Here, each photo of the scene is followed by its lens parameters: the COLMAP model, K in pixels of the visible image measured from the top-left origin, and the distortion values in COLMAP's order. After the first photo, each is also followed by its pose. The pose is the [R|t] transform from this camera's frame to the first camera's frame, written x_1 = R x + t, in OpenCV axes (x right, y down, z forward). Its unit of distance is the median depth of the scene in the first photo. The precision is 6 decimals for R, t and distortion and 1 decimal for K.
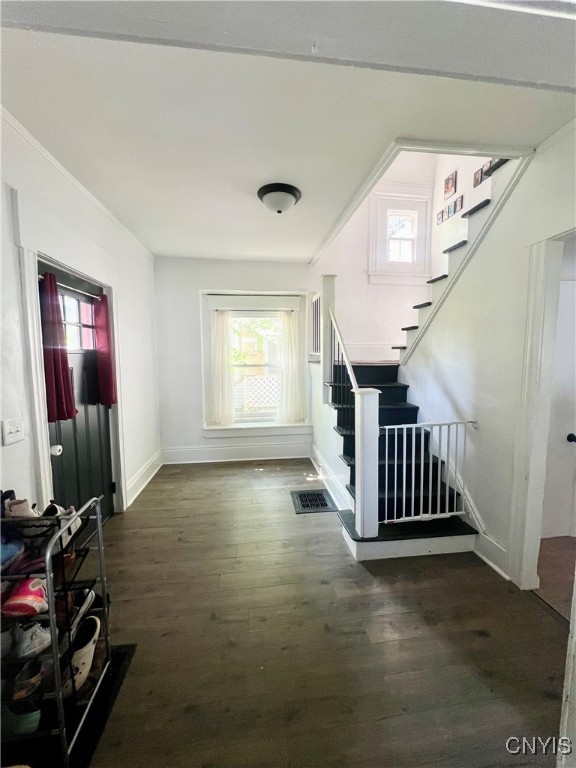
lens RADIAL K [[308.4, 0, 287.6], [0, 308.4, 383.2], [0, 0, 1]] dist [-0.000354, 0.000023]
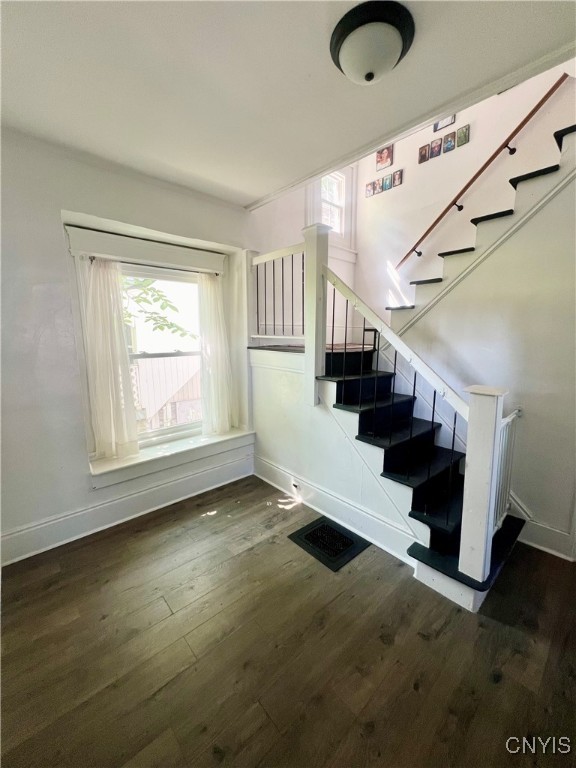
lens RADIAL K [[308.4, 0, 287.4], [0, 308.4, 383.2], [0, 0, 1]] dist [-0.000354, 0.000023]
pose [[0.818943, -0.087539, 0.567159, -0.310462], [0.053584, 0.995644, 0.076302, -0.041069], [-0.571368, -0.032096, 0.820066, 0.384465]]
